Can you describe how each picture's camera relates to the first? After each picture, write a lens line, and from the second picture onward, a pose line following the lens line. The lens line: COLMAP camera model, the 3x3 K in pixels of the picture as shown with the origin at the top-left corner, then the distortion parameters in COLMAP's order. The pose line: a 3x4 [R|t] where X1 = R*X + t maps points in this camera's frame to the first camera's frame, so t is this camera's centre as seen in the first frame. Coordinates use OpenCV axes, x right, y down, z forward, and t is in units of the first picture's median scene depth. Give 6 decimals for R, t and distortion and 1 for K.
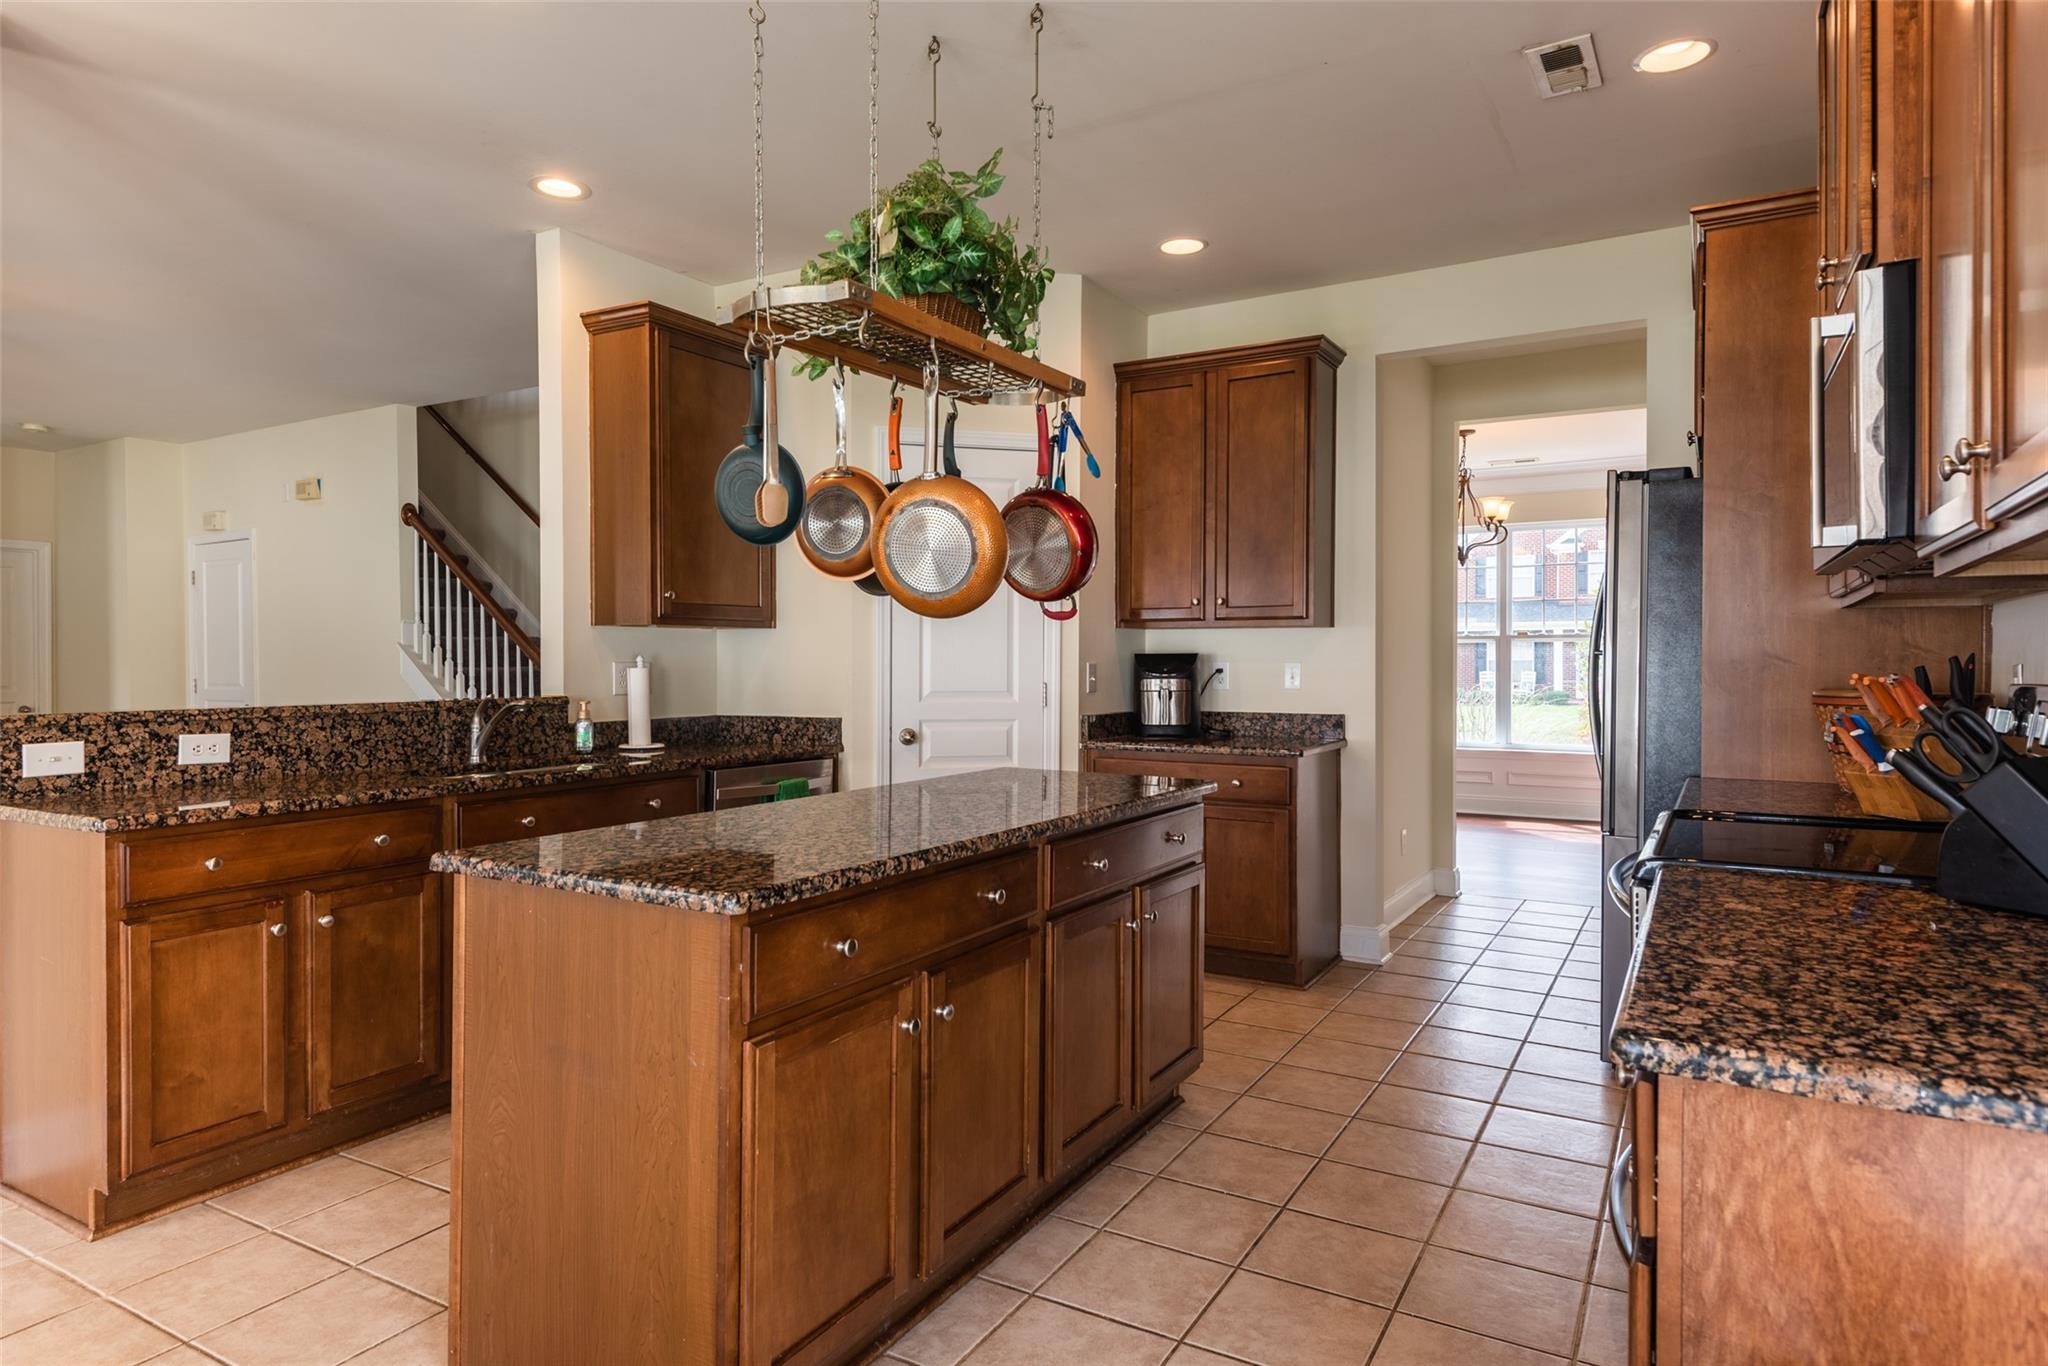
lens RADIAL K [[1183.5, 0, 1022.3], [0, 1183.5, 652.3], [0, 0, 1]] dist [0.034503, -0.001089]
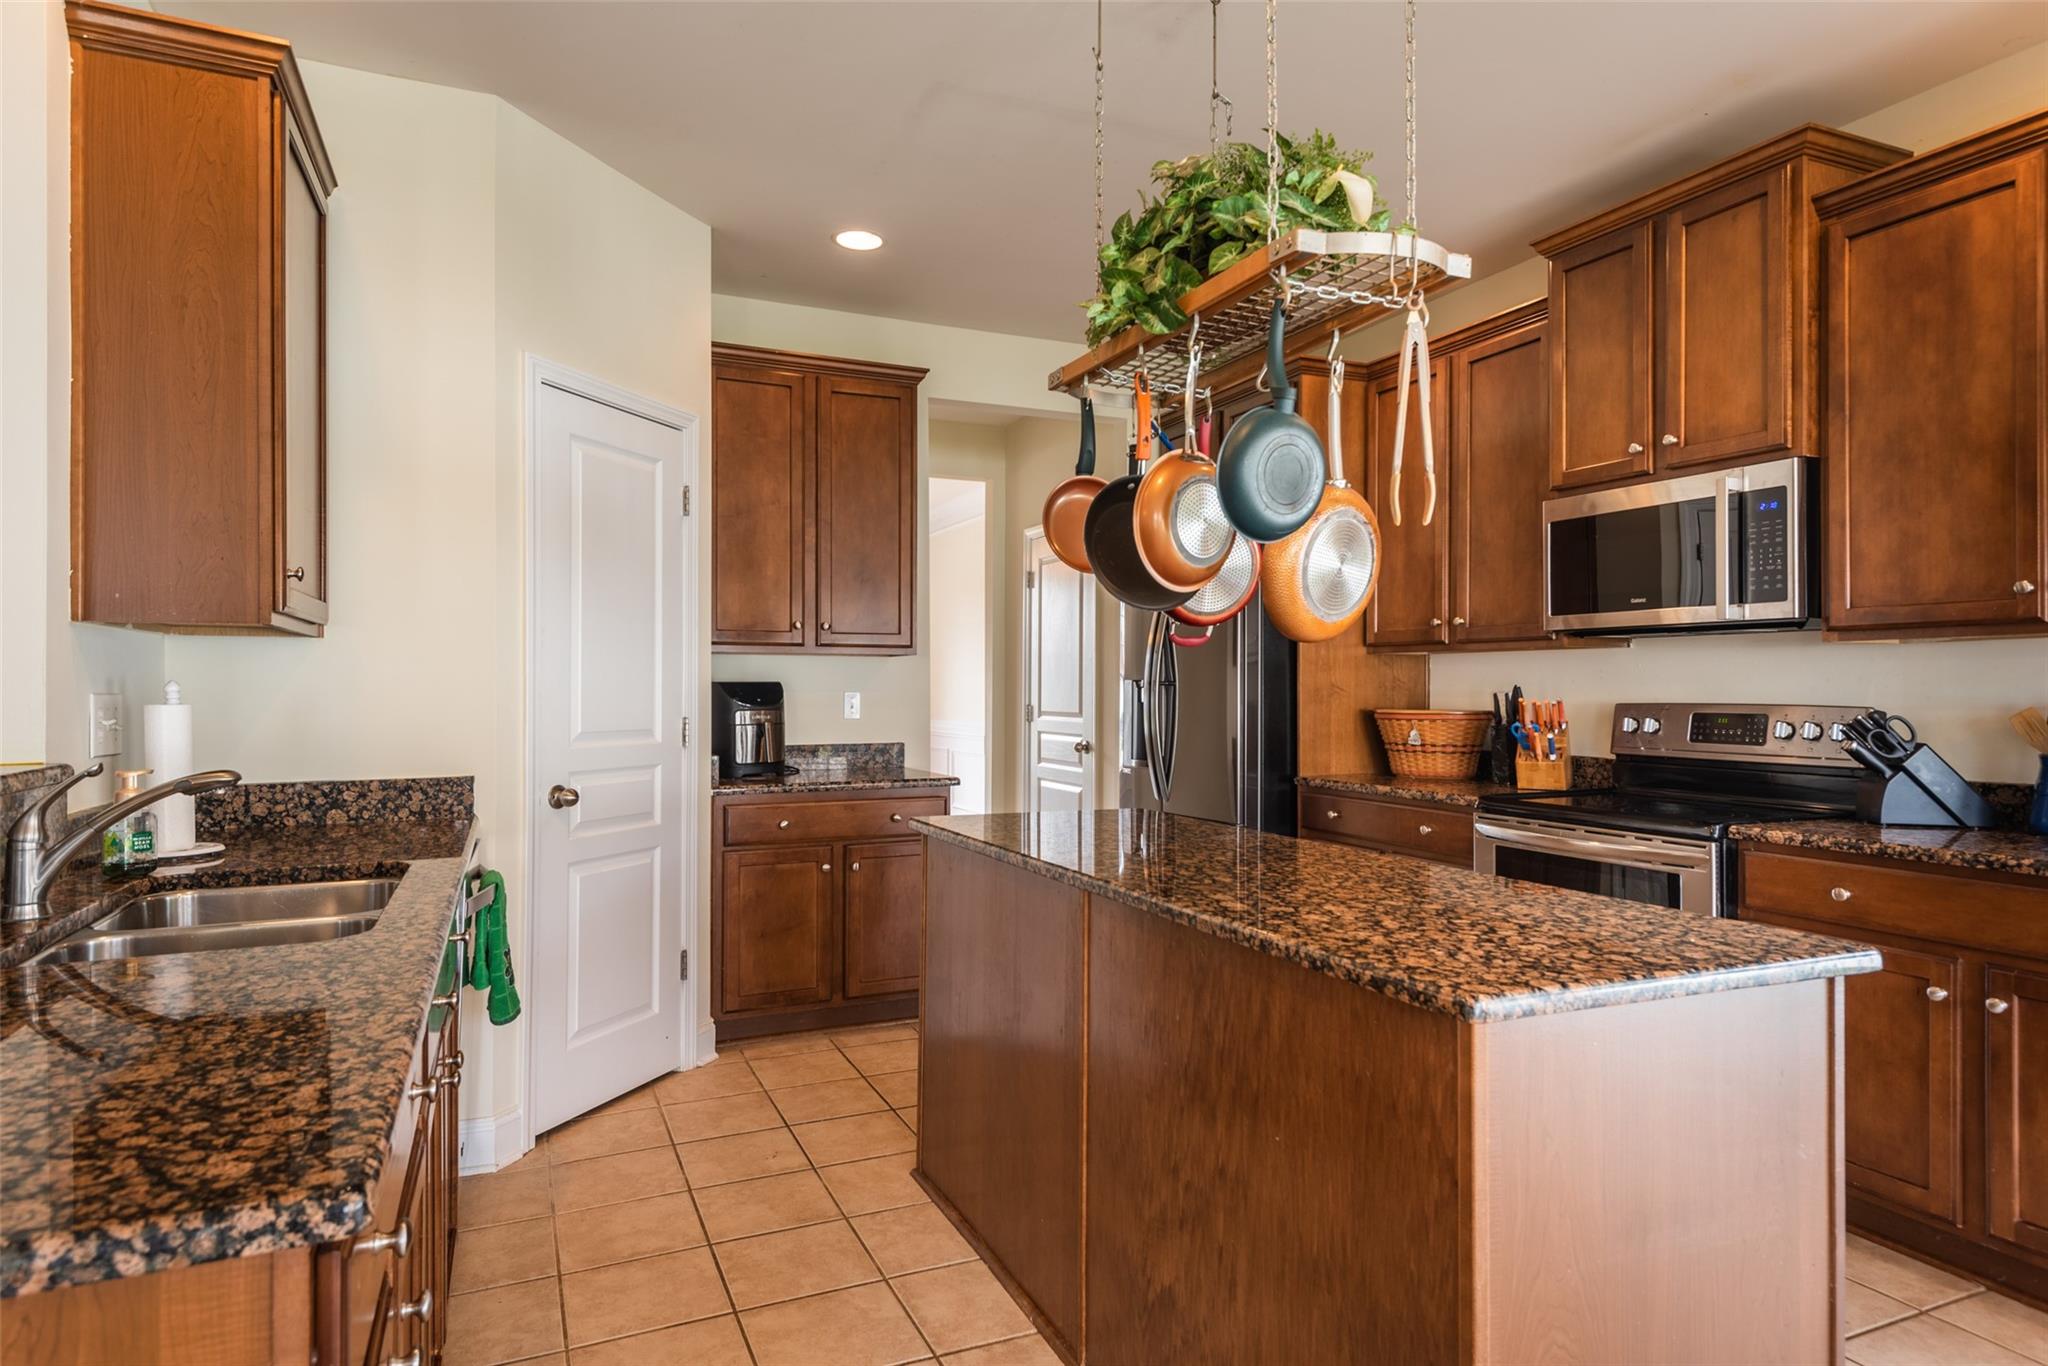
lens RADIAL K [[1147.9, 0, 1024.0], [0, 1147.9, 683.0], [0, 0, 1]] dist [0.033903, -0.000133]
pose [[0.580299, 0.002804, 0.814399, -0.488231], [0.000870, 0.999991, -0.004063, 0.005547], [-0.814403, 0.003066, 0.580291, 0.354111]]
